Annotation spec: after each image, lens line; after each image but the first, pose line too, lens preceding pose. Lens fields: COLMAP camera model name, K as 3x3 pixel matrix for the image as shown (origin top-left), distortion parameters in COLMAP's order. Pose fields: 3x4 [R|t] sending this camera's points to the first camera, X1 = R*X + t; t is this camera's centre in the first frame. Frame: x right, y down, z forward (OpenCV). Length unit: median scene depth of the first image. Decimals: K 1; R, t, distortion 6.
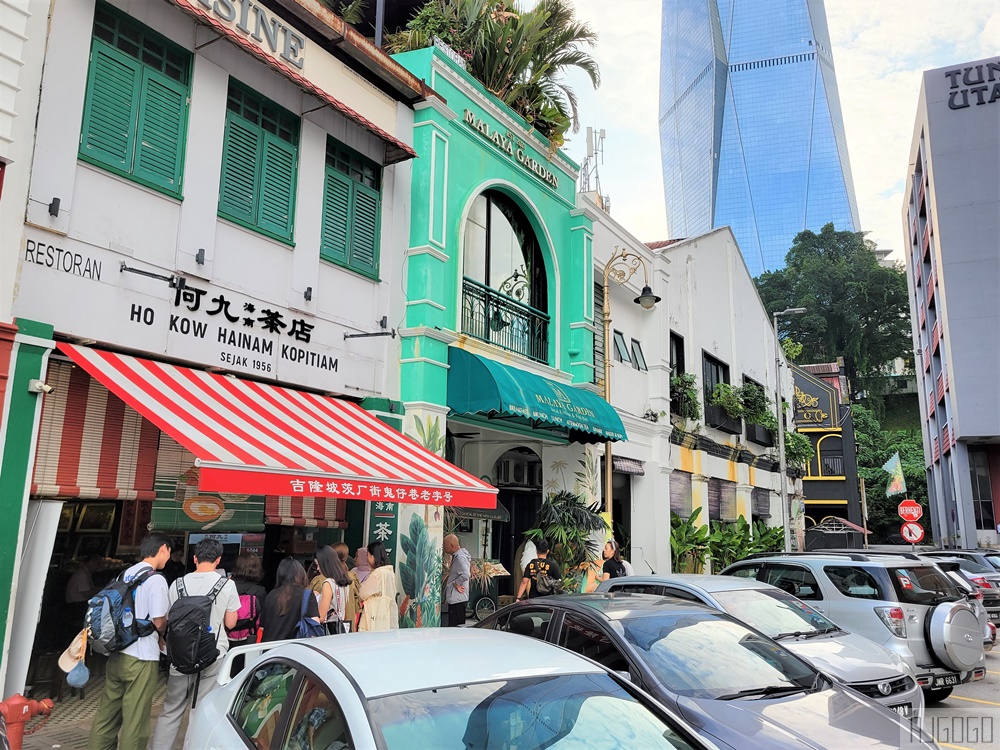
lens RADIAL K [[797.5, 0, 500.0], [0, 797.5, 375.0], [0, 0, 1]] dist [0.025699, -0.017136]
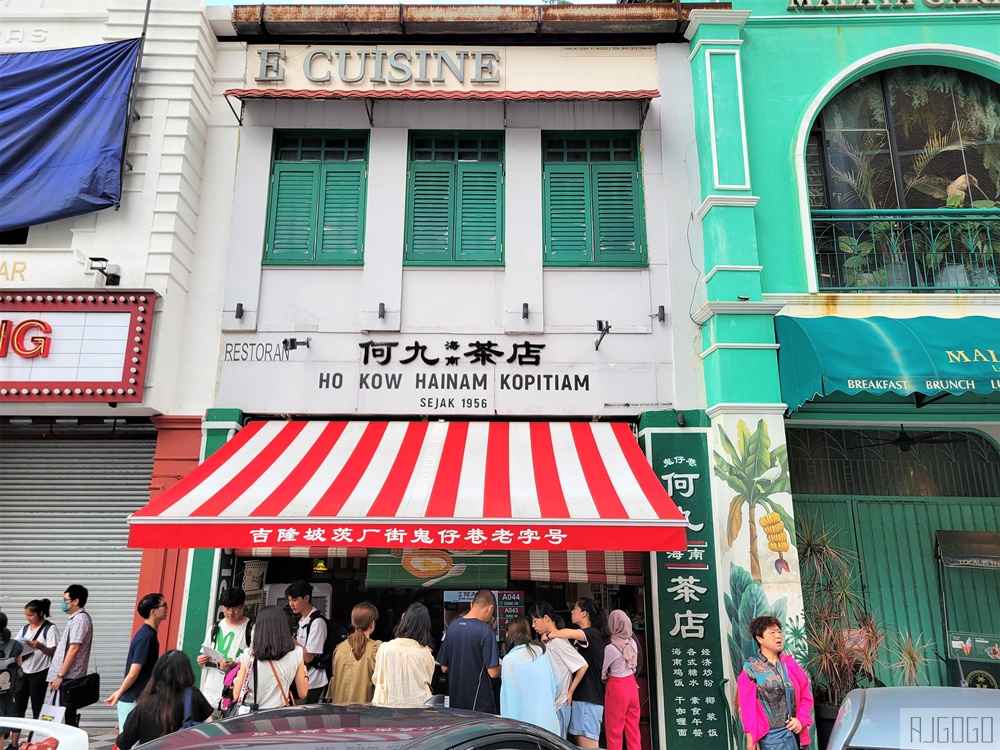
lens RADIAL K [[745.4, 0, 500.0], [0, 745.4, 375.0], [0, 0, 1]] dist [0.031730, -0.001065]
pose [[0.522564, -0.233888, -0.819892, 0.419350], [0.164221, 0.971242, -0.172395, 0.107968], [0.836635, -0.044556, 0.545945, 0.553685]]
